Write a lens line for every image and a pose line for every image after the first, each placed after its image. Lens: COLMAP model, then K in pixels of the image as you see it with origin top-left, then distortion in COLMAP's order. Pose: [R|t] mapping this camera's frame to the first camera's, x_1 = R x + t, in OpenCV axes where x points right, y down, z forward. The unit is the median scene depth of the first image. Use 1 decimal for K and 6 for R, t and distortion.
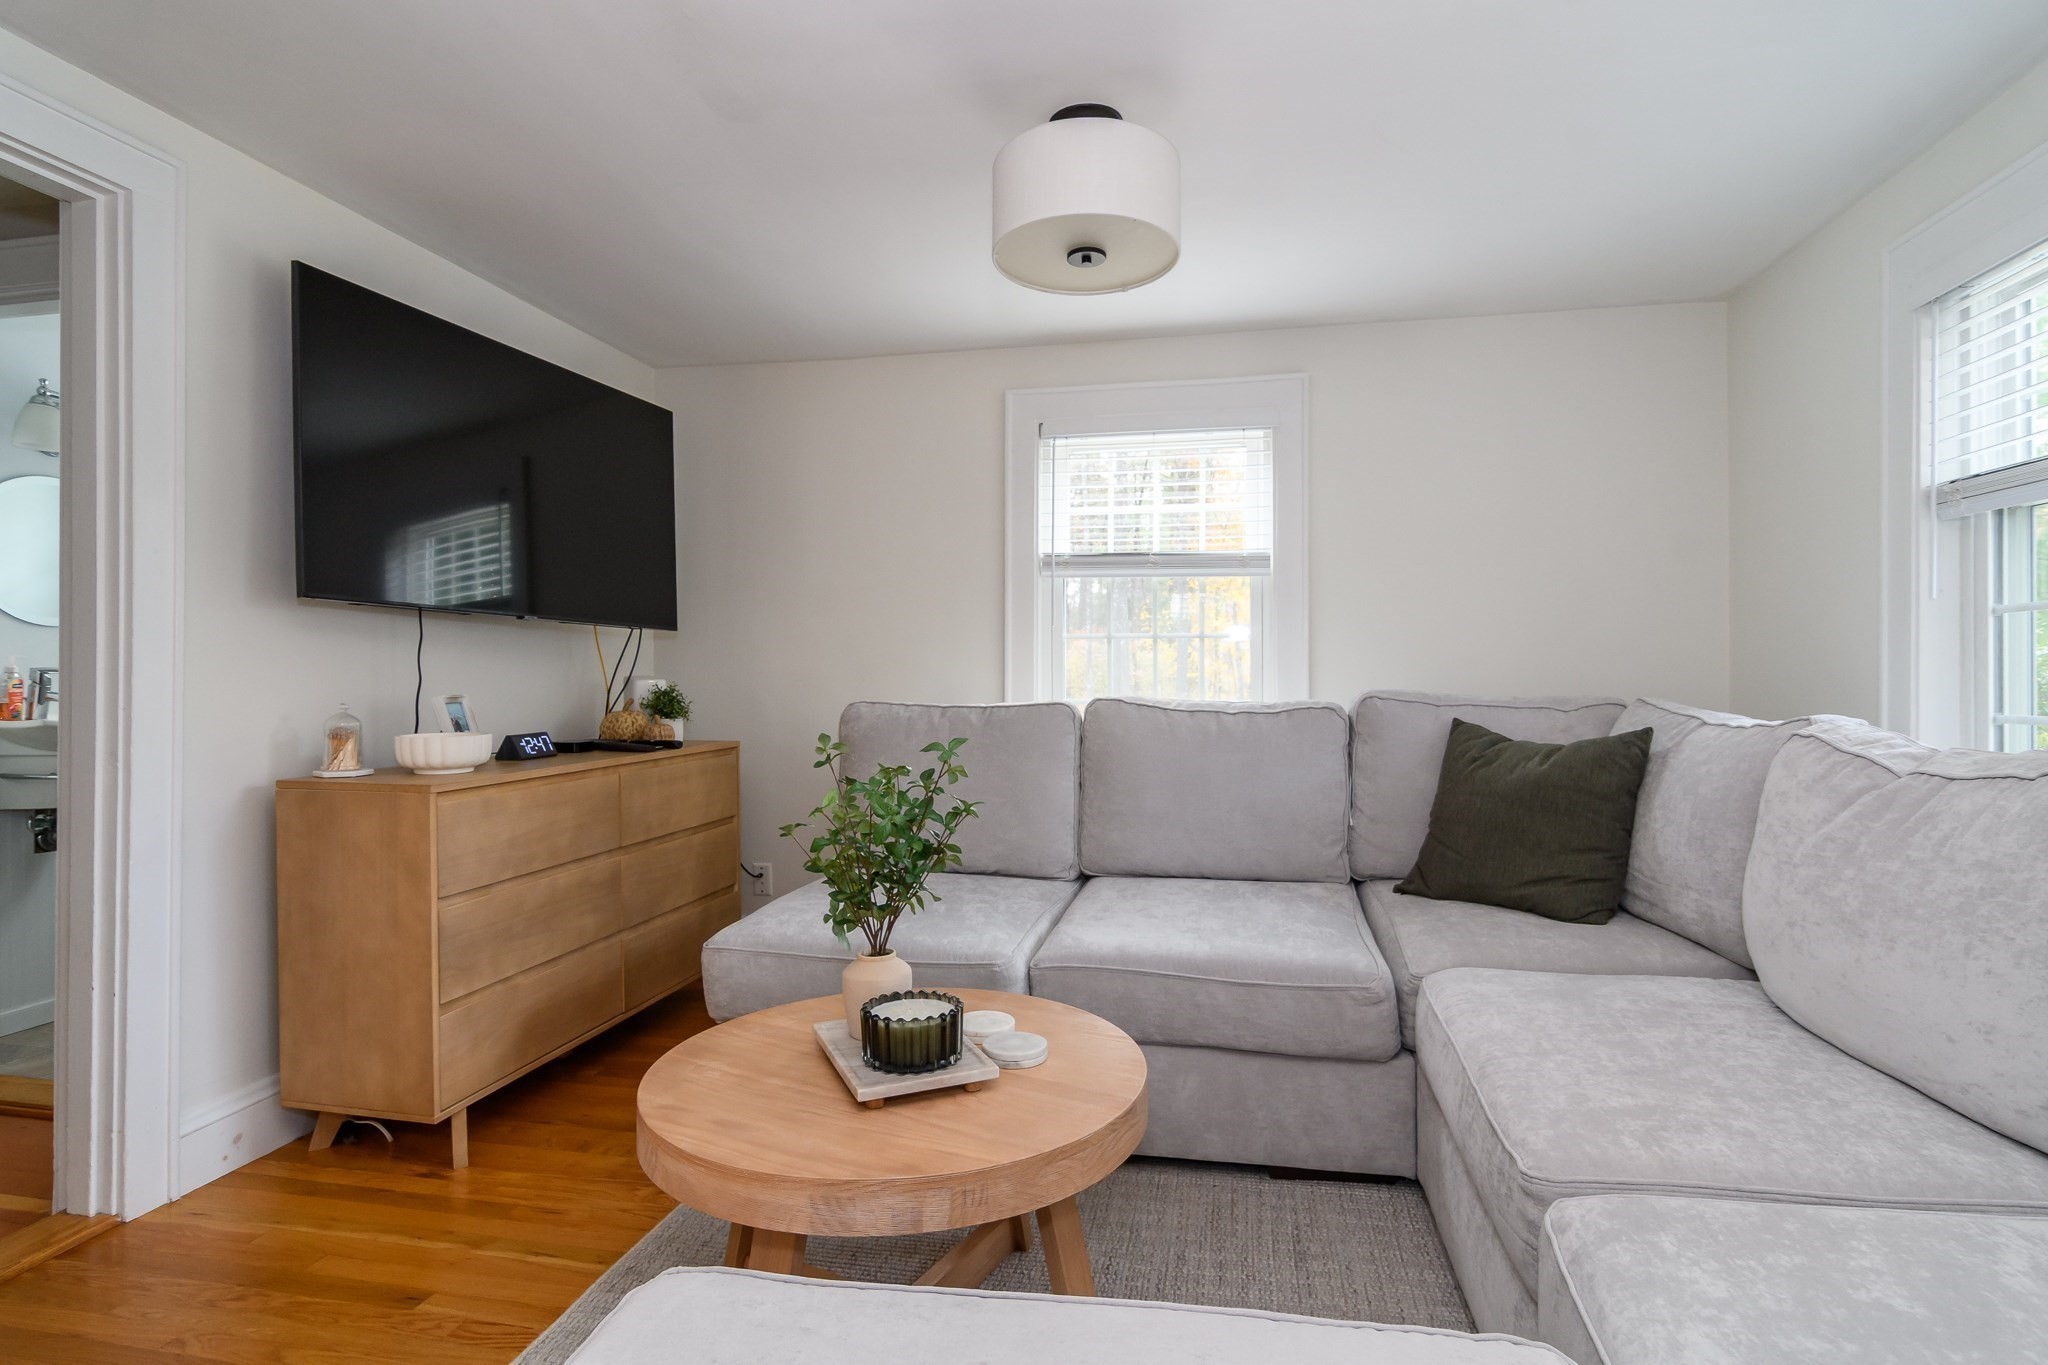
lens RADIAL K [[1072.5, 0, 1027.9], [0, 1072.5, 689.6], [0, 0, 1]] dist [-0.006934, -0.001351]
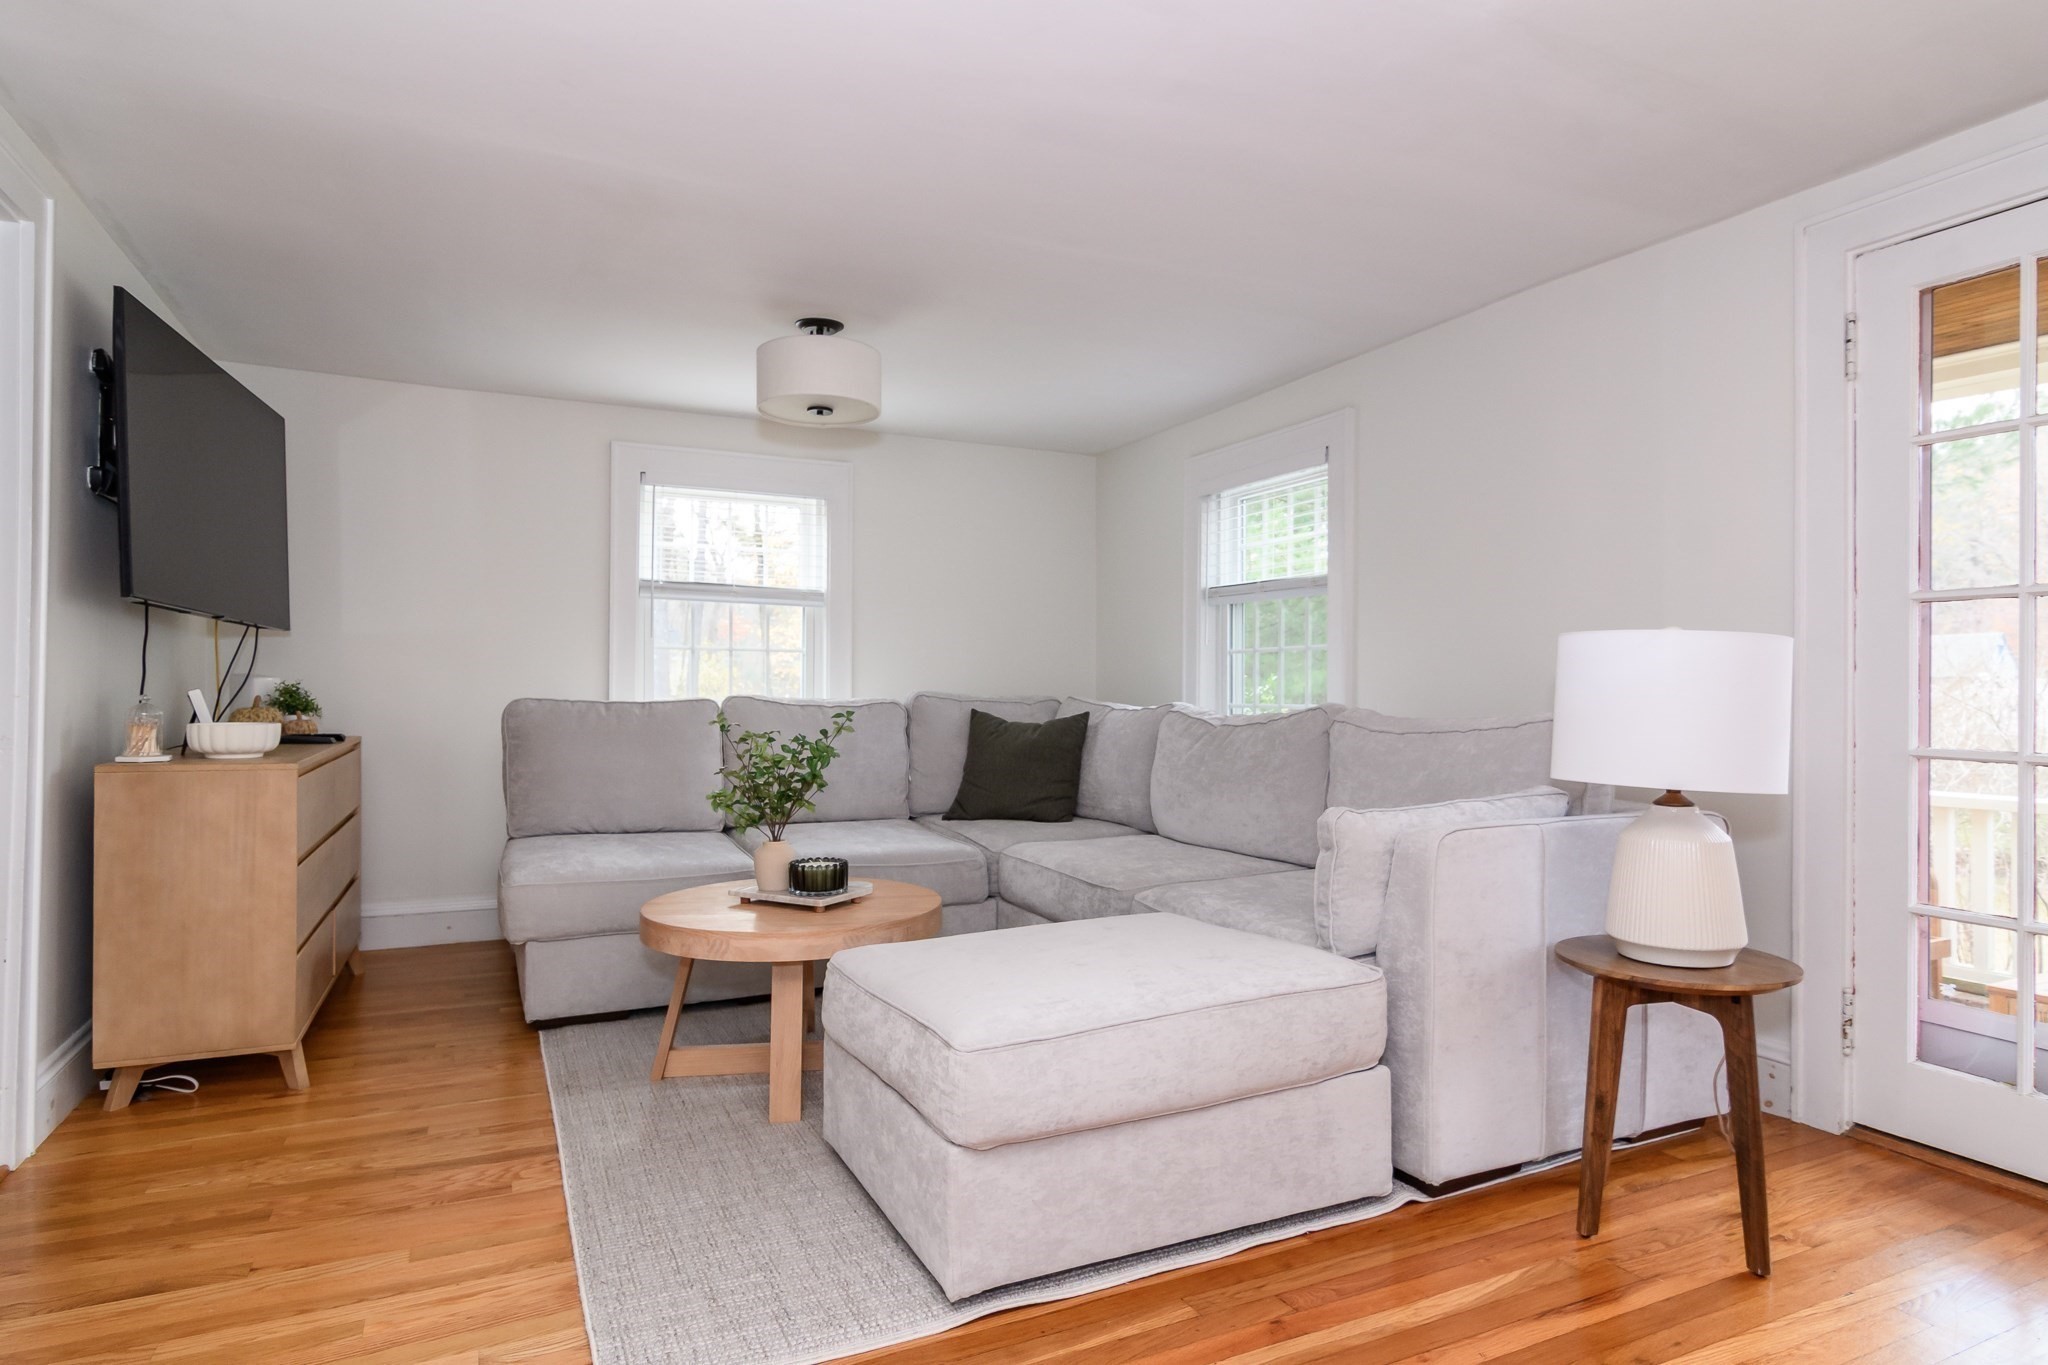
lens RADIAL K [[1125.8, 0, 1026.6], [0, 1125.8, 686.0], [0, 0, 1]] dist [0.006905, 0.000217]
pose [[0.811762, 0.010392, 0.583896, -0.536935], [-0.002911, 0.999901, -0.013748, 0.016692], [-0.583982, 0.009461, 0.811712, -0.418628]]
